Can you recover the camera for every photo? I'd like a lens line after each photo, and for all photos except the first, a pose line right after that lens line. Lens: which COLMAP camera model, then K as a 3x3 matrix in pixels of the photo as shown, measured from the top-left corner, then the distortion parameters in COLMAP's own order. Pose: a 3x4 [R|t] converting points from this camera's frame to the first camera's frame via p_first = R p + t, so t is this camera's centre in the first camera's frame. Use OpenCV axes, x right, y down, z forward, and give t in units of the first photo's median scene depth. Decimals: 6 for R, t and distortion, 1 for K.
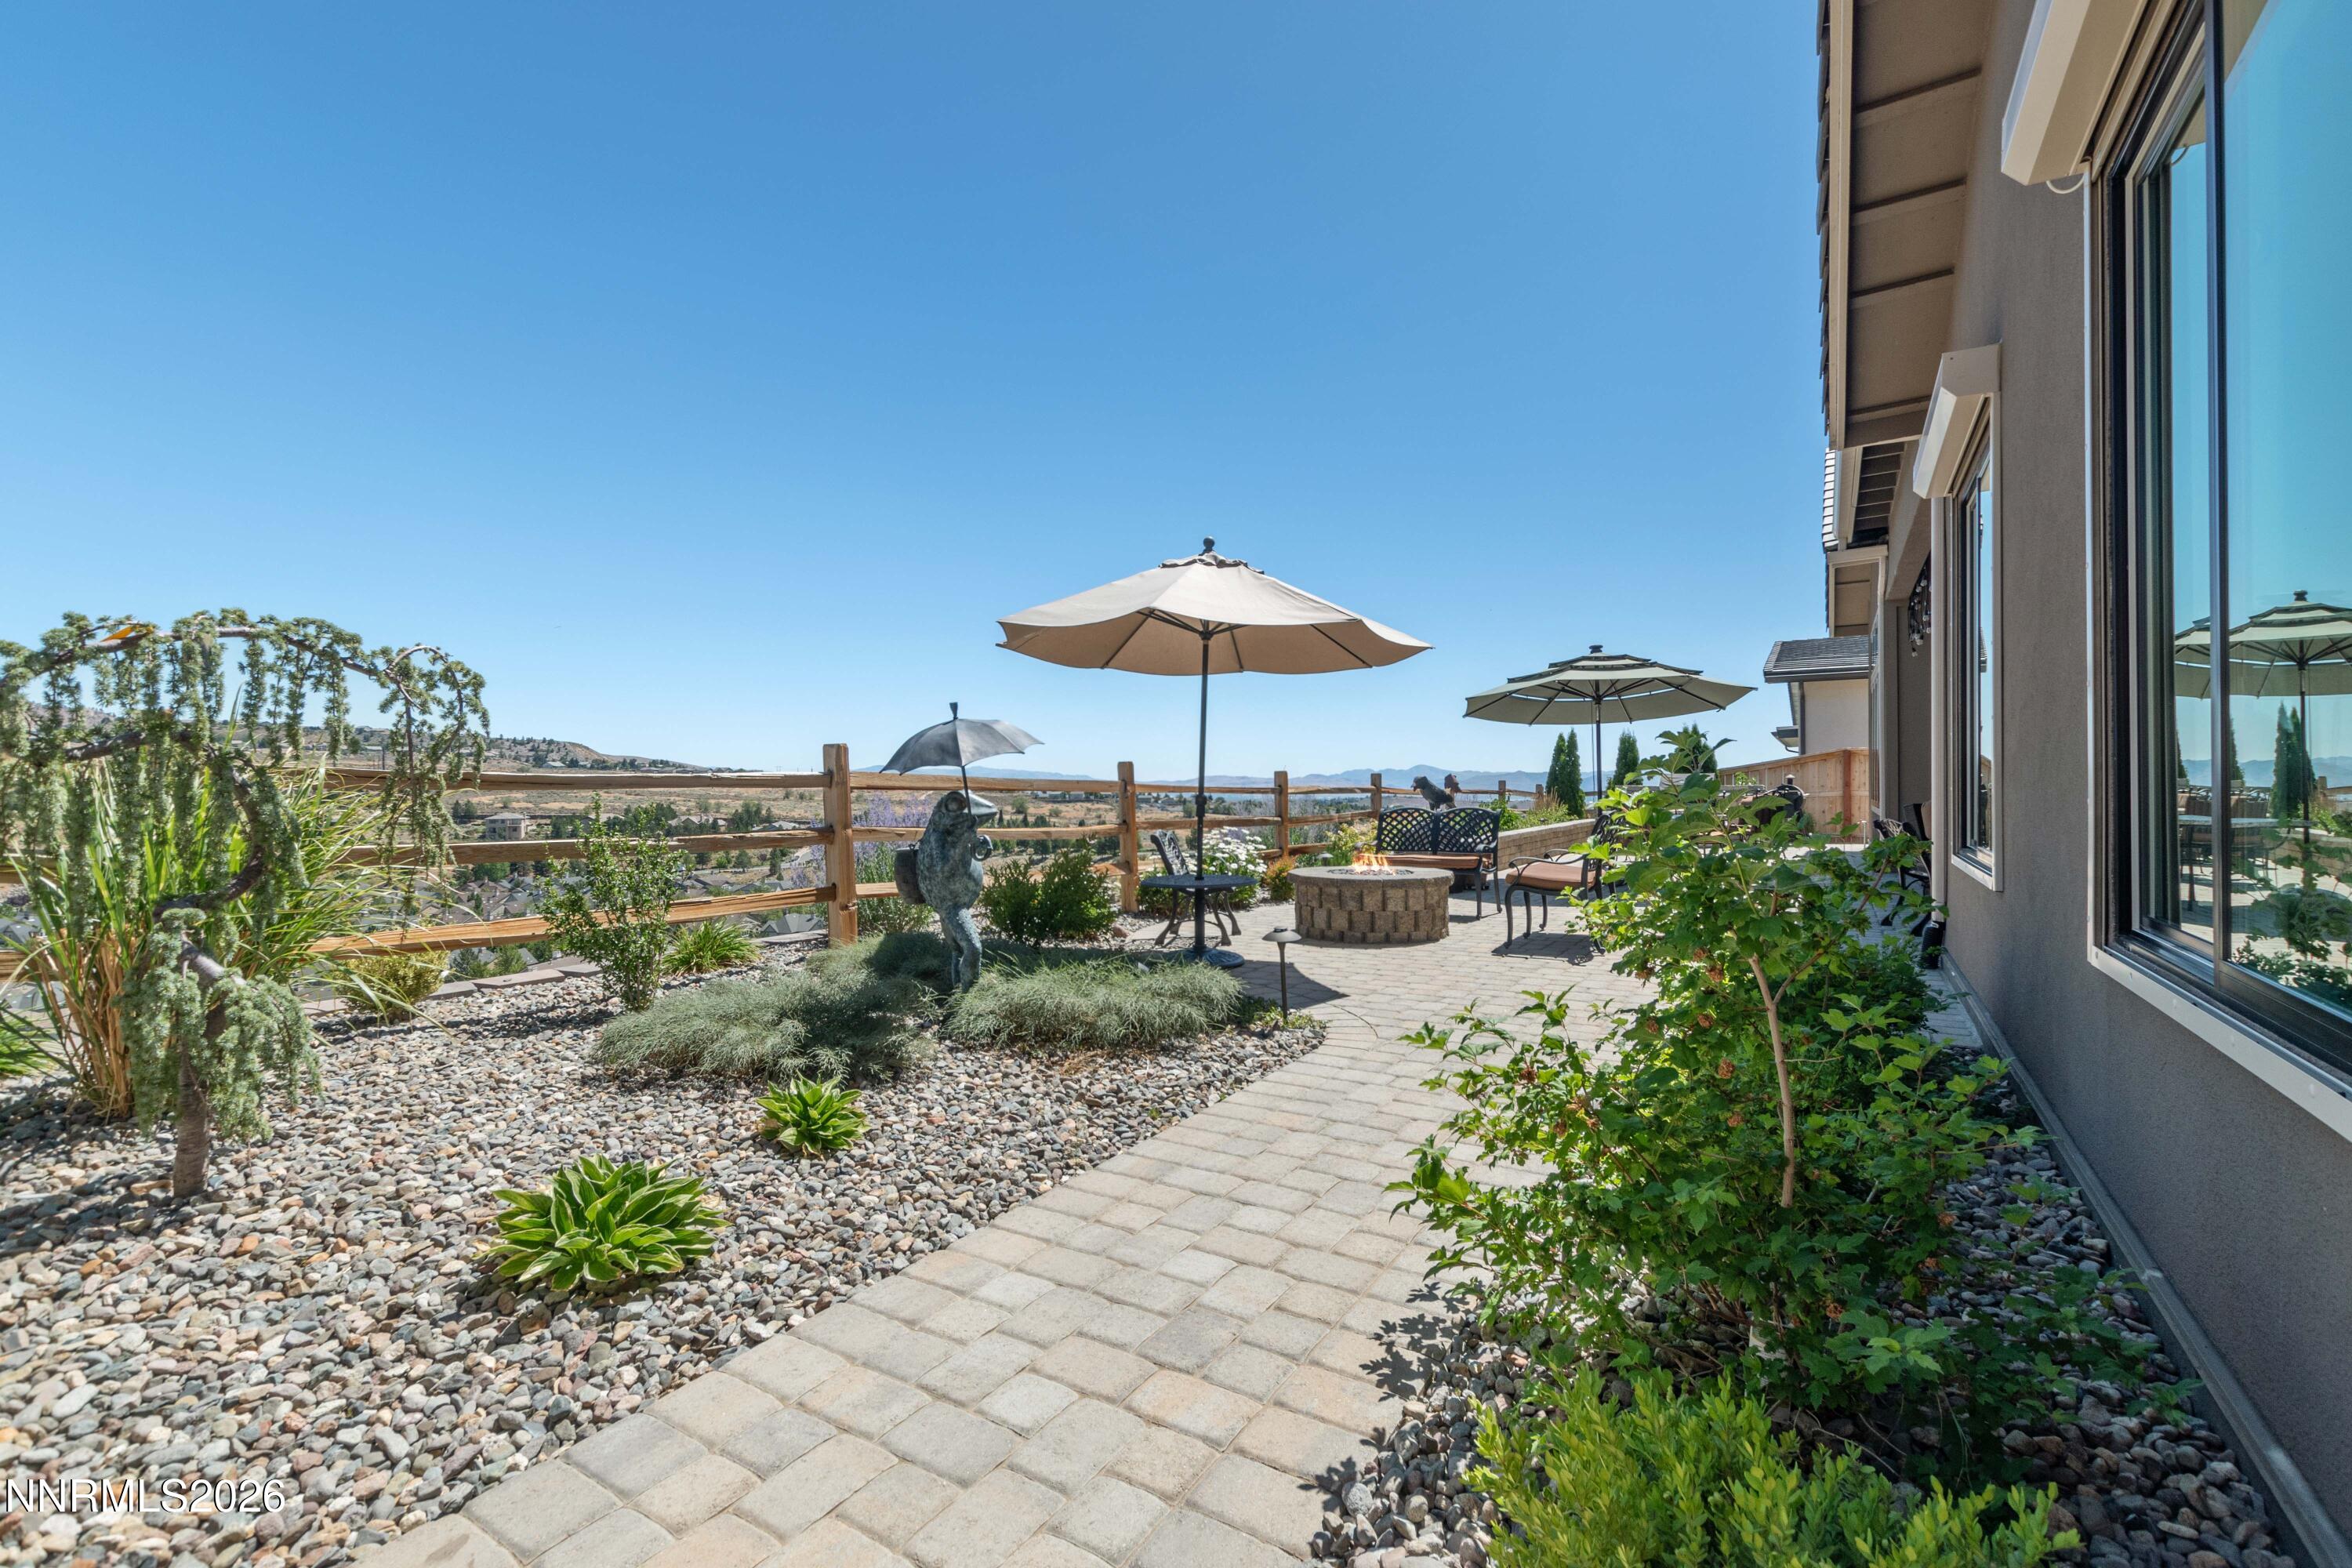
lens RADIAL K [[1022.2, 0, 1178.3], [0, 1022.2, 787.8], [0, 0, 1]] dist [0.004705, -0.000437]
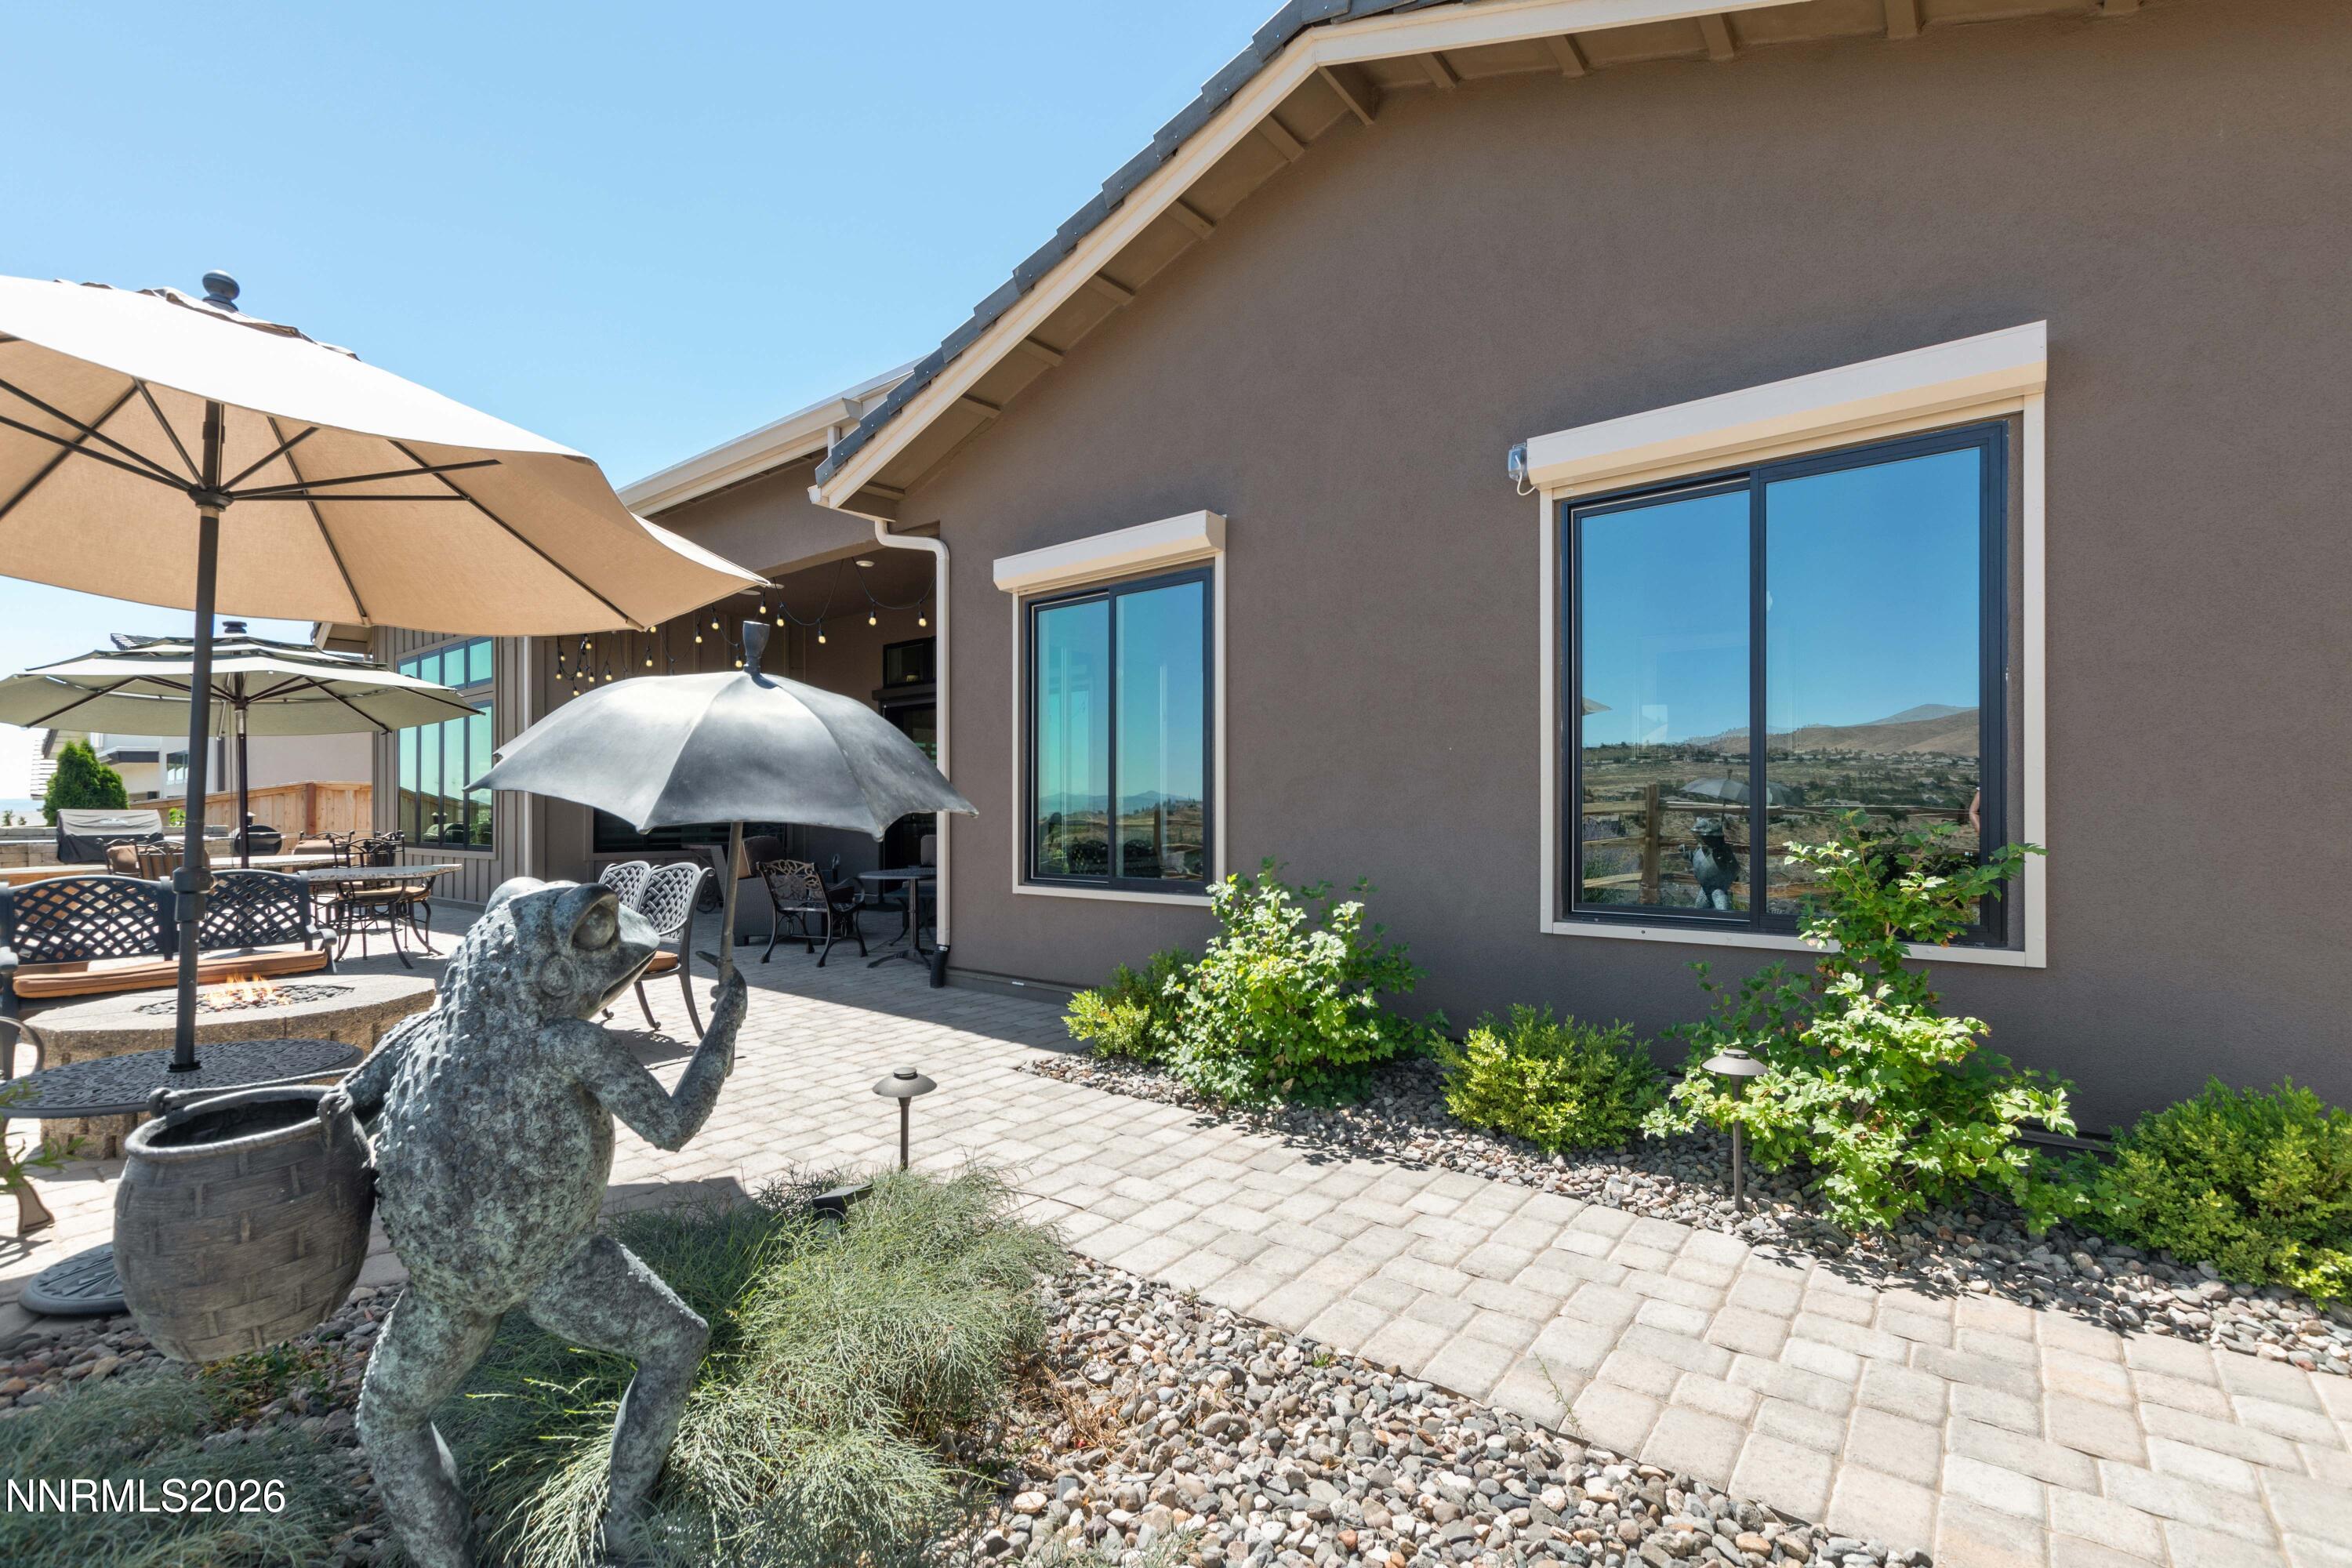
lens RADIAL K [[1022.2, 0, 1180.1], [0, 1022.2, 798.2], [0, 0, 1]] dist [0.004705, -0.000437]
pose [[0.093505, 0.012537, 0.995540, -1.151701], [-0.007848, 0.999899, -0.011855, -0.058176], [-0.995588, -0.006705, 0.093594, 1.712508]]
